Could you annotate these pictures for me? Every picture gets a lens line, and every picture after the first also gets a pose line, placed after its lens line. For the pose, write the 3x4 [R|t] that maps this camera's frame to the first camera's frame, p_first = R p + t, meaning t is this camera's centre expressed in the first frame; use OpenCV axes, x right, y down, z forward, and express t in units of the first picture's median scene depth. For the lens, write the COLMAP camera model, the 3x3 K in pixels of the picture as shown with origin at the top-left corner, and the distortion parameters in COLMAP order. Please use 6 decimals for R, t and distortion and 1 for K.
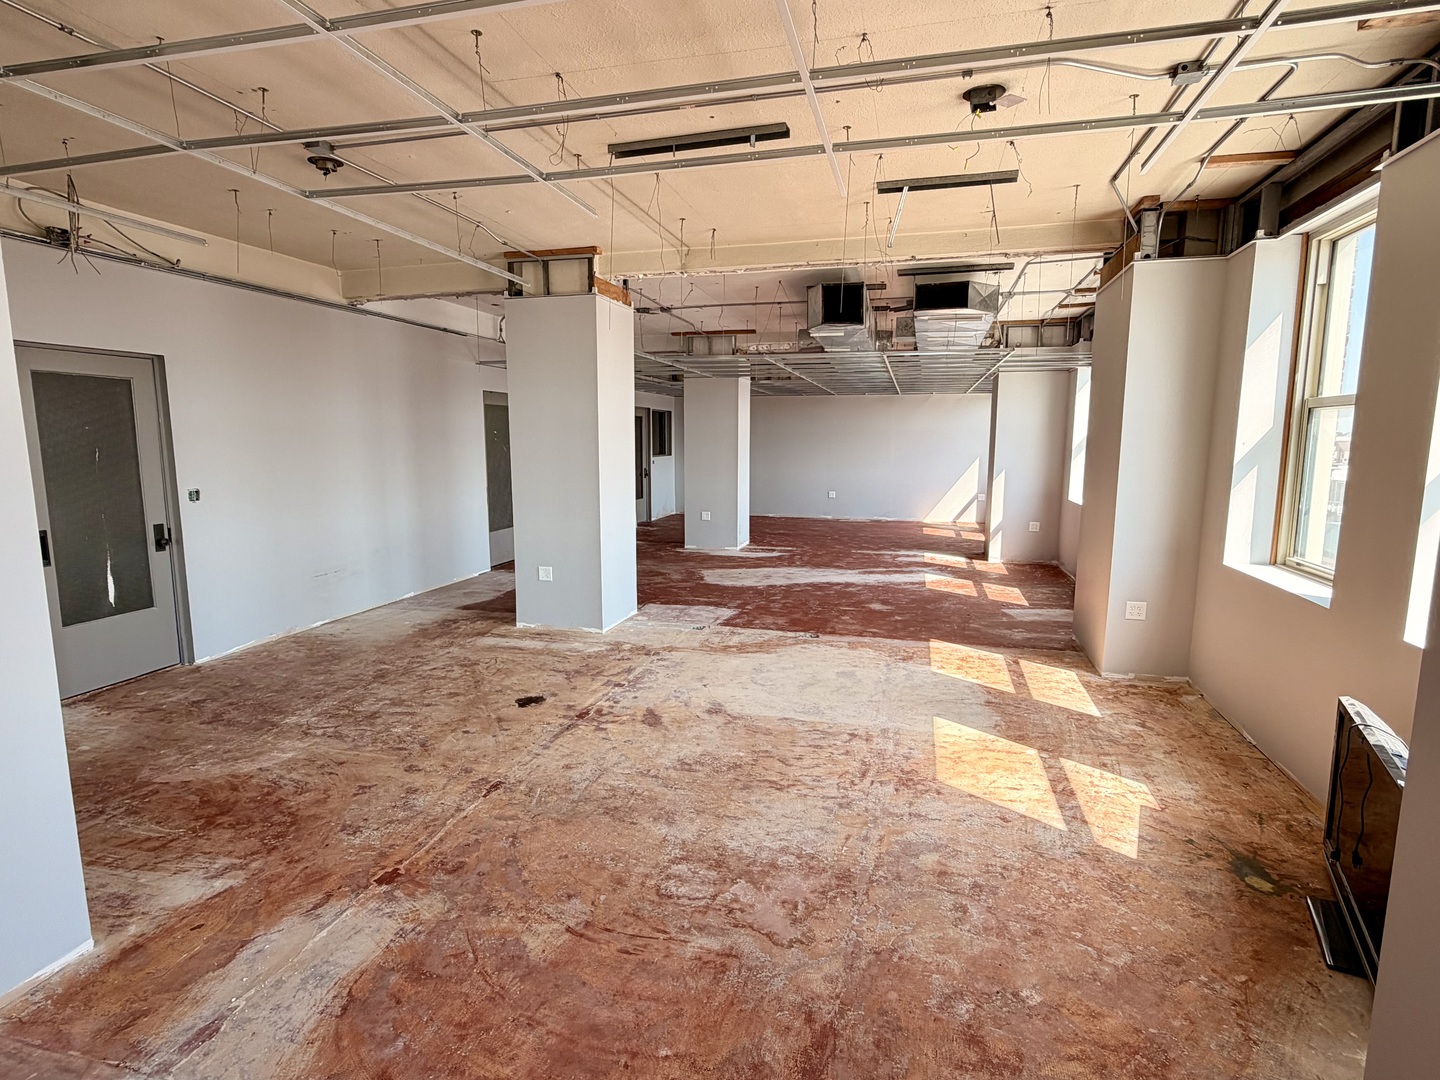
lens RADIAL K [[749.0, 0, 720.0], [0, 749.0, 540.0], [0, 0, 1]] dist [0.002510, -0.000774]
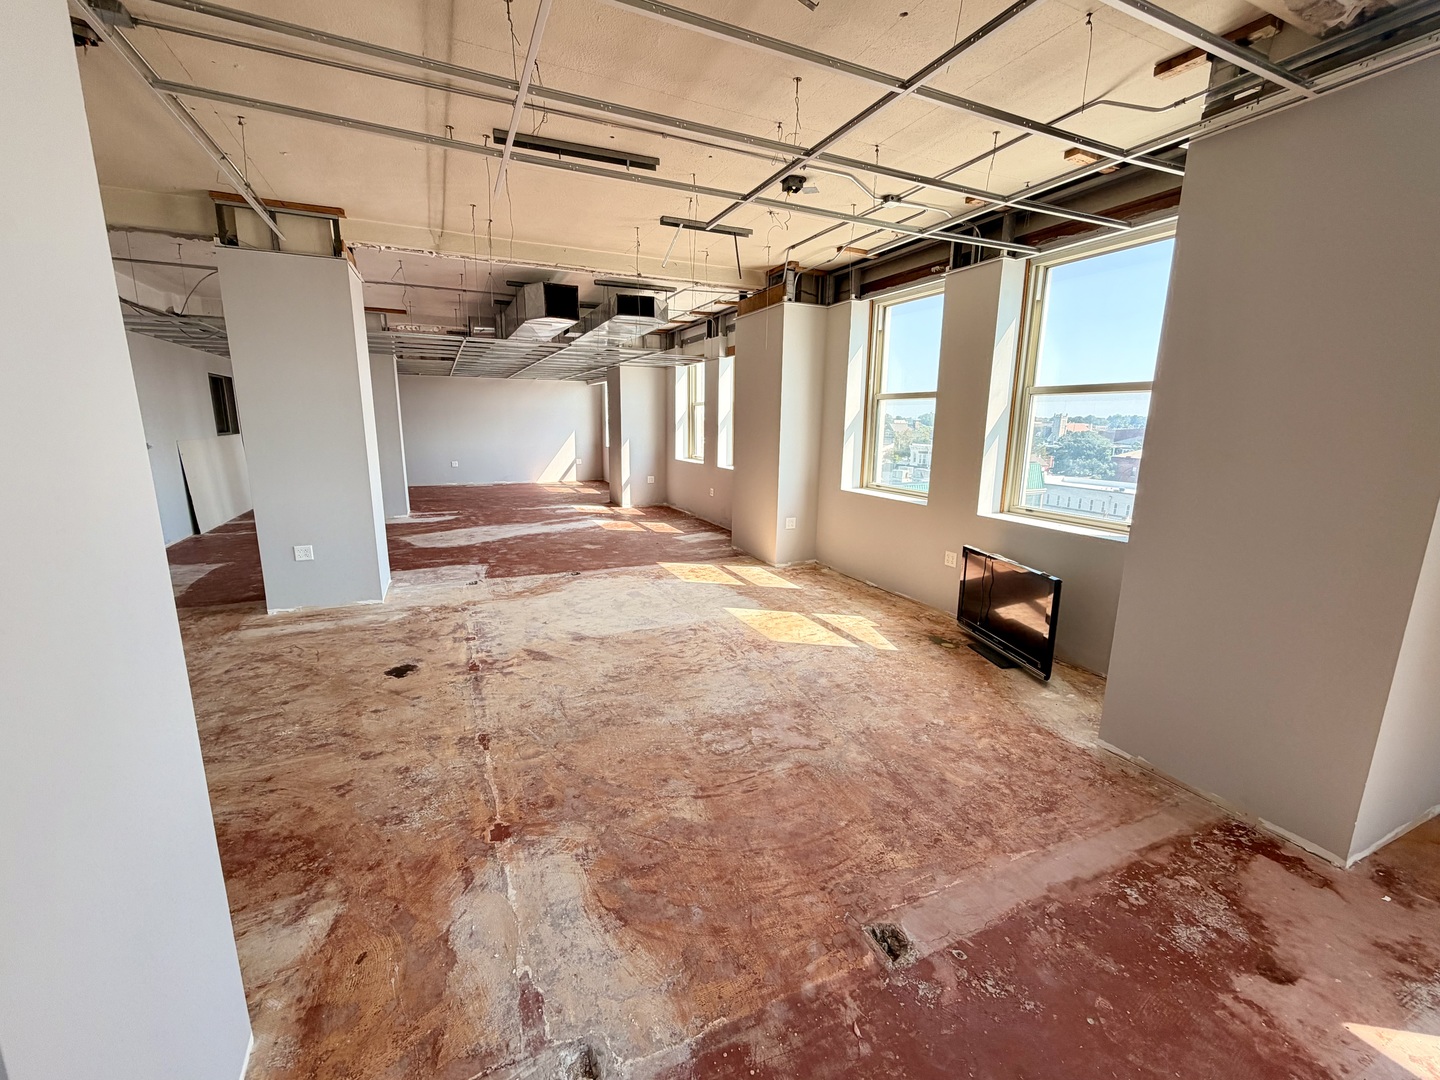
lens RADIAL K [[595.6, 0, 720.0], [0, 595.6, 540.0], [0, 0, 1]] dist [0.001920, 0.000218]
pose [[0.770443, -0.119432, 0.626222, -0.410304], [0.076048, 0.992499, 0.095725, -0.005506], [-0.632957, -0.026128, 0.773746, 0.107990]]
